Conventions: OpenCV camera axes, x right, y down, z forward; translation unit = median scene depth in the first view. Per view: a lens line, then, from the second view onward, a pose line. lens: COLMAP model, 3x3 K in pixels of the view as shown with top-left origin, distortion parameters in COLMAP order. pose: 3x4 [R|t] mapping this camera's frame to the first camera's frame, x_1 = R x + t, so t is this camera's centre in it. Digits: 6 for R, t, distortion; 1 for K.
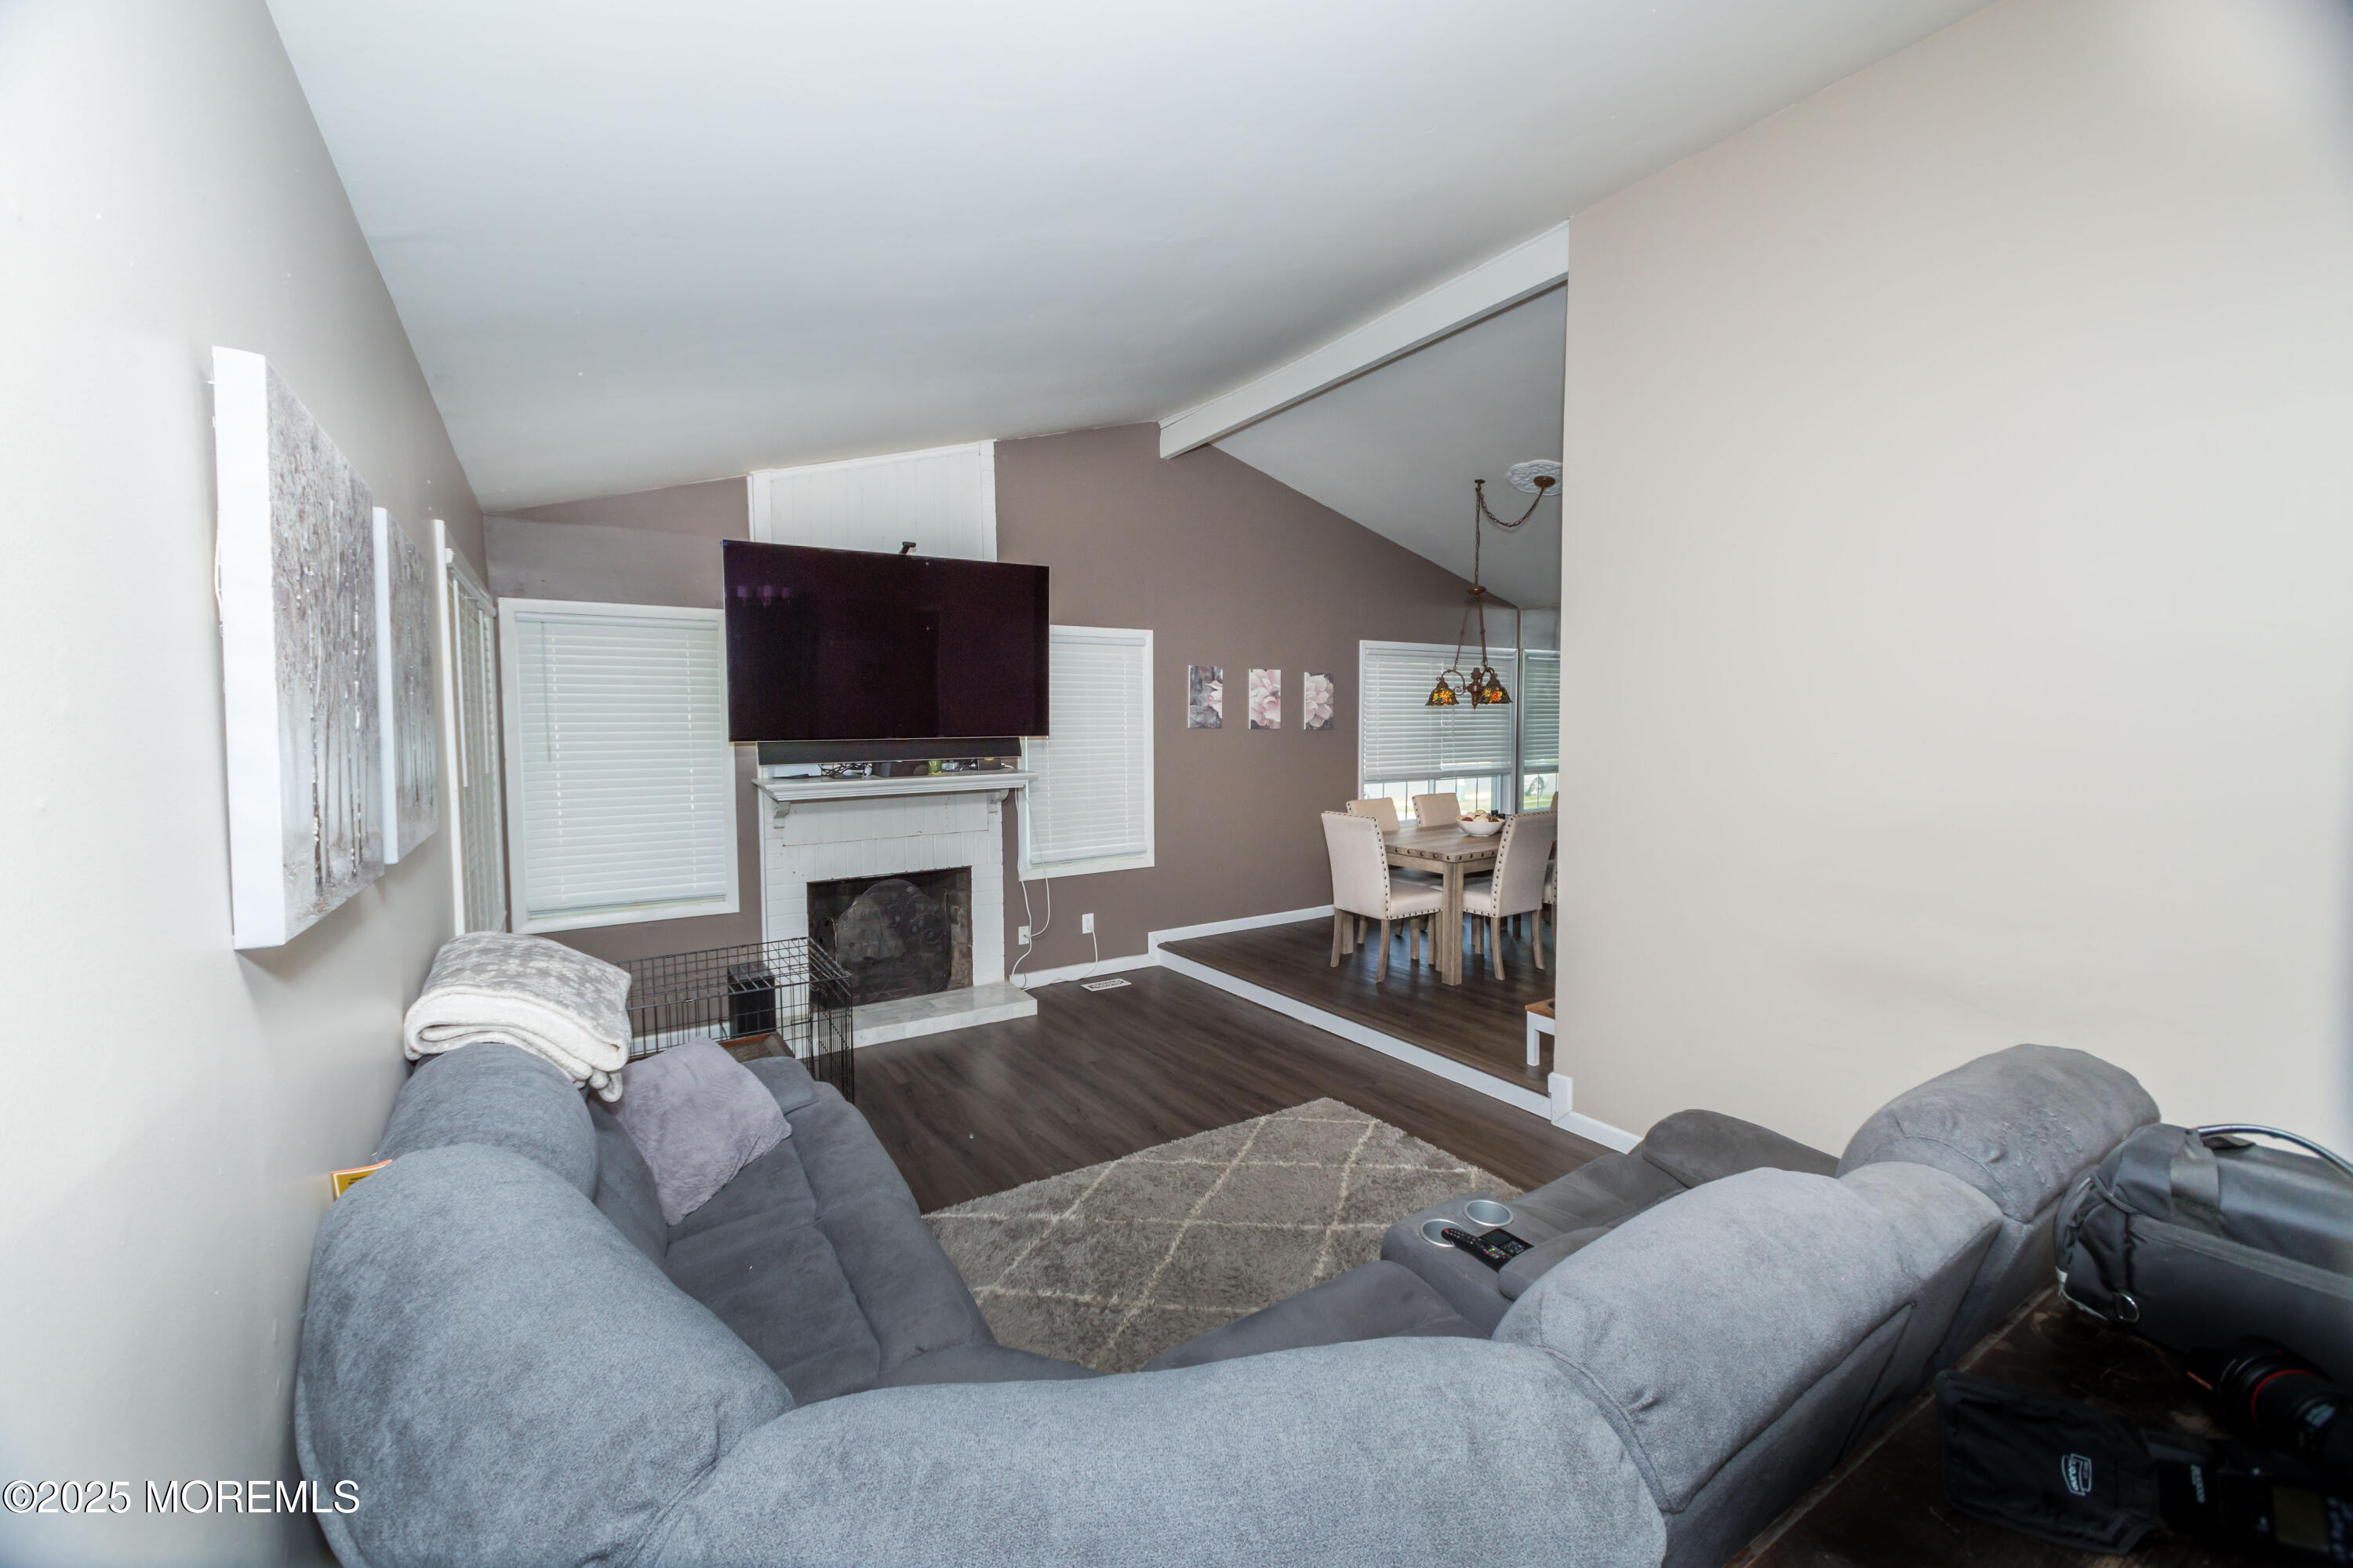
lens RADIAL K [[930.1, 0, 1169.9], [0, 930.1, 760.6], [0, 0, 1]] dist [0.000246, 0.000178]
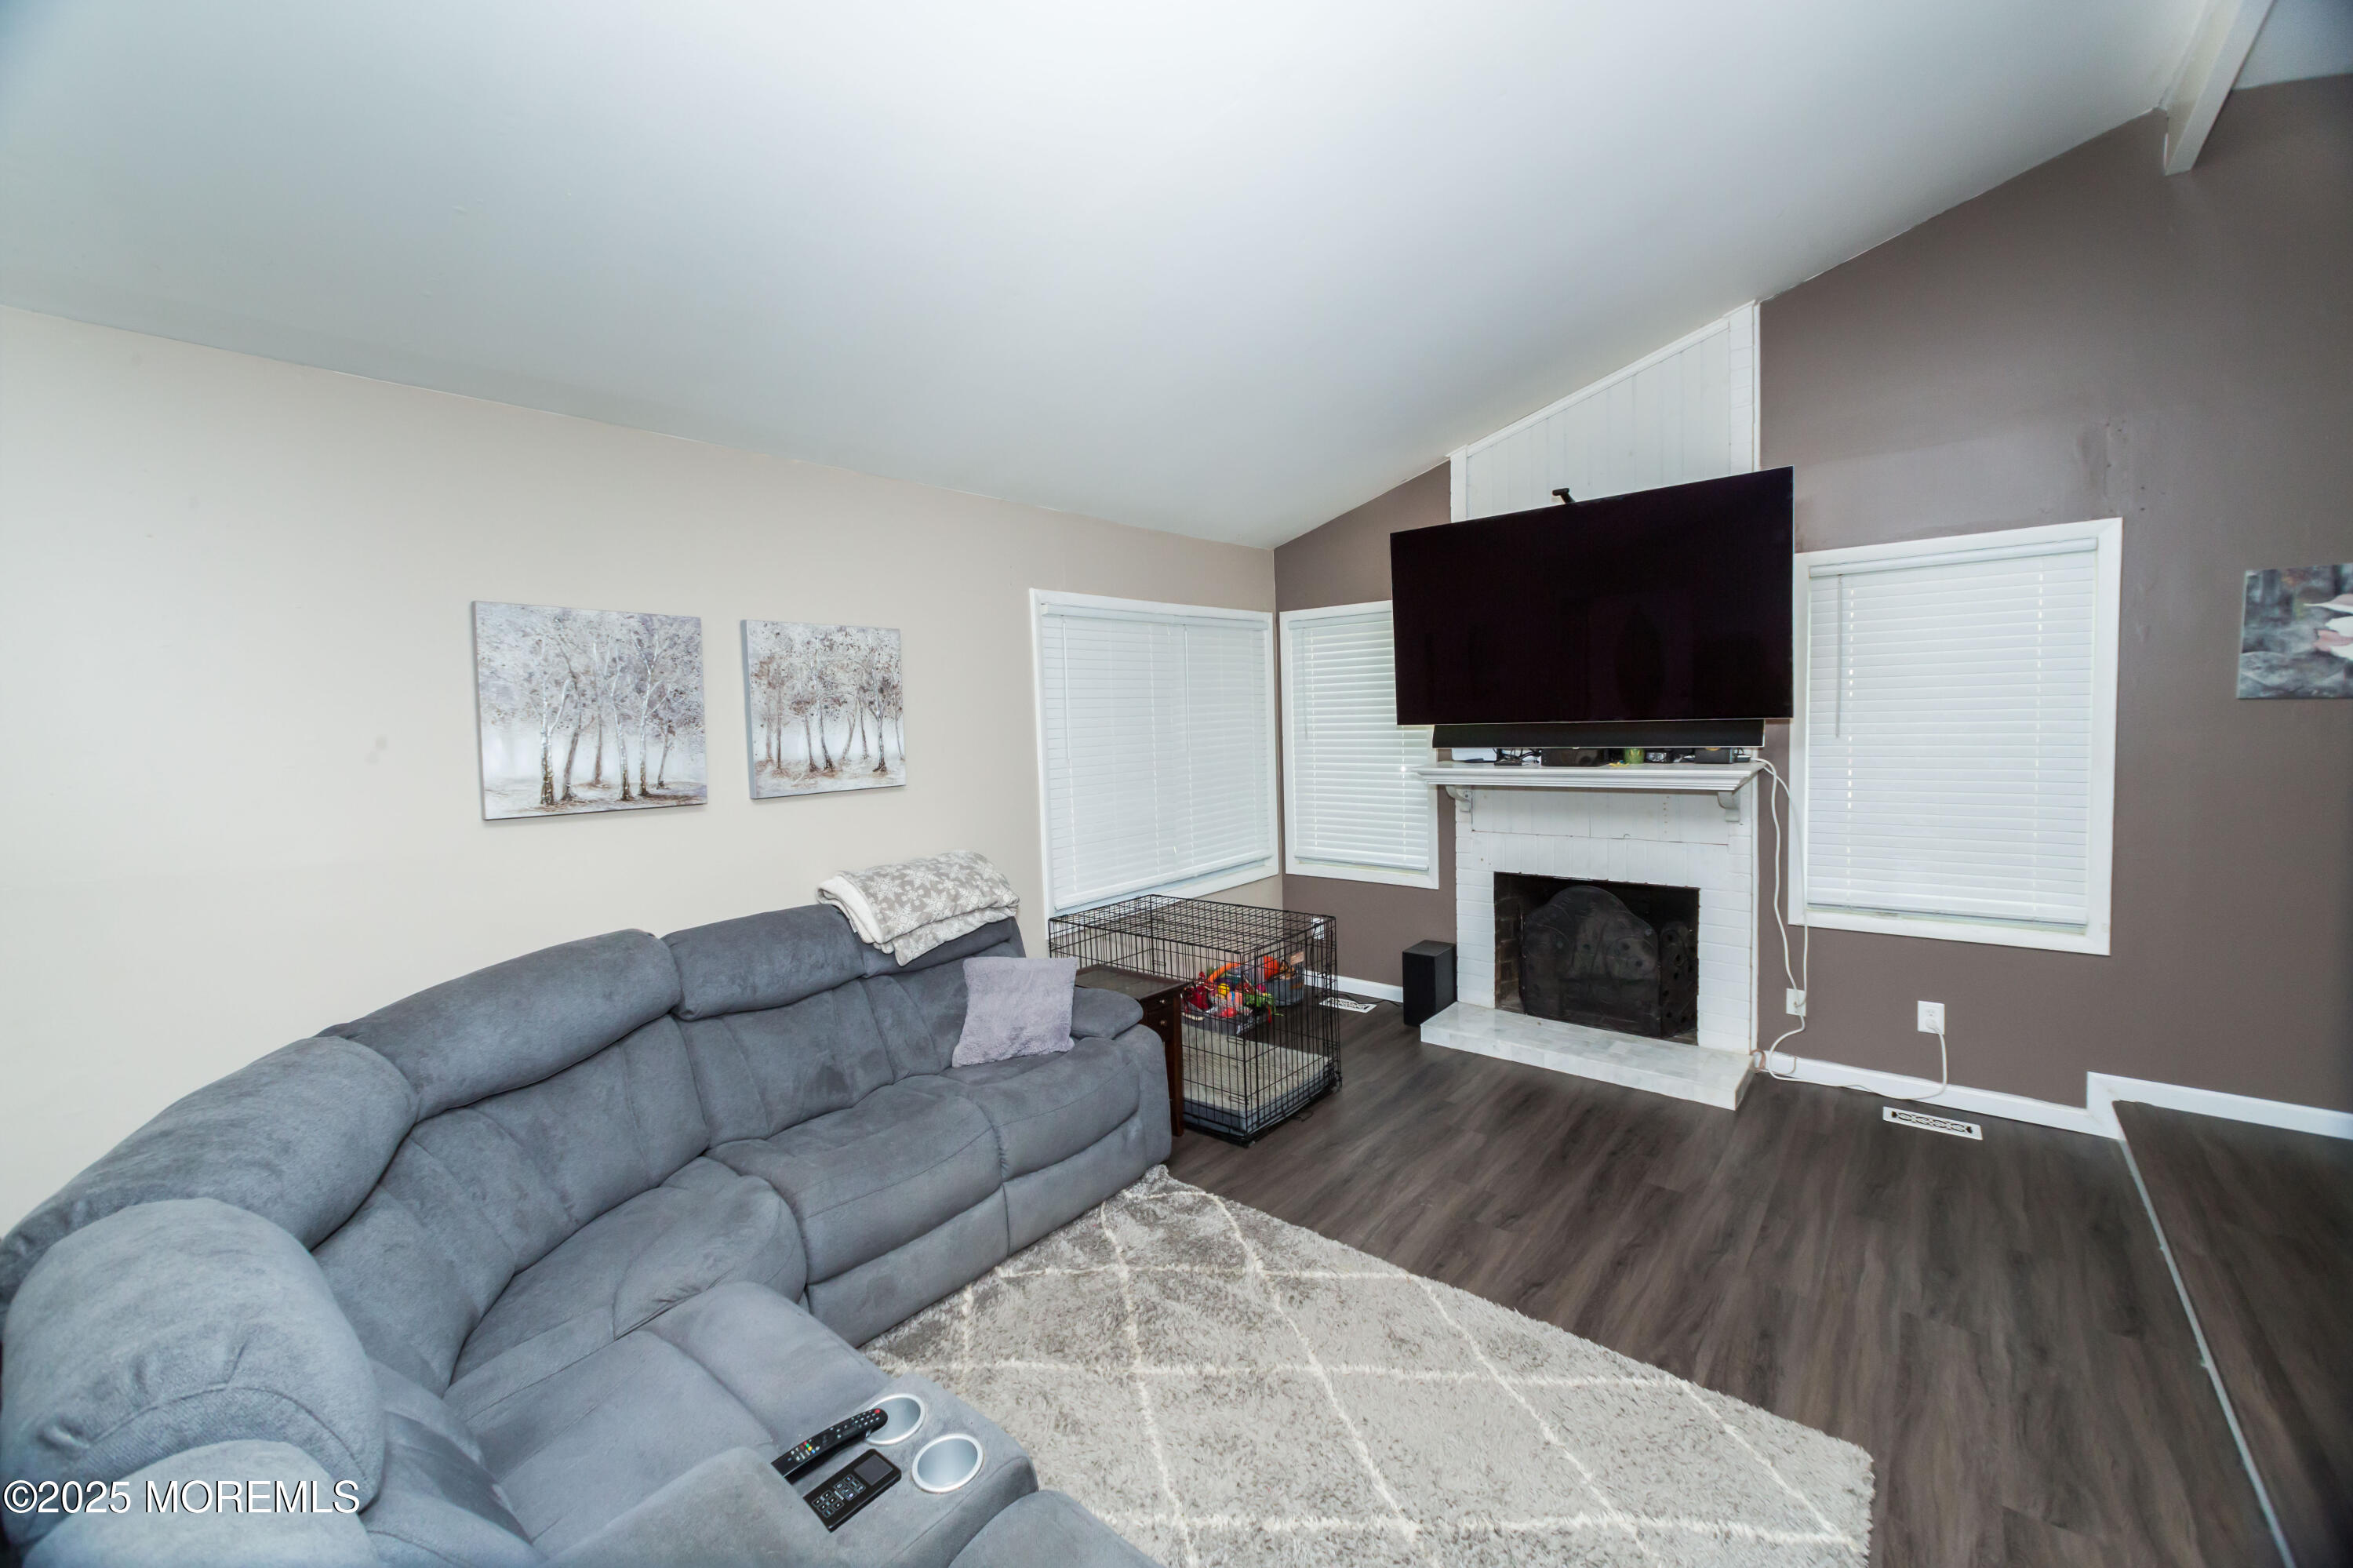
lens RADIAL K [[930.1, 0, 1169.9], [0, 930.1, 760.6], [0, 0, 1]] dist [0.000246, 0.000178]
pose [[0.305821, 0.047067, -0.950925, 0.380107], [-0.013028, 0.998891, 0.045251, -0.020188], [0.952000, -0.001450, 0.306095, 0.363467]]
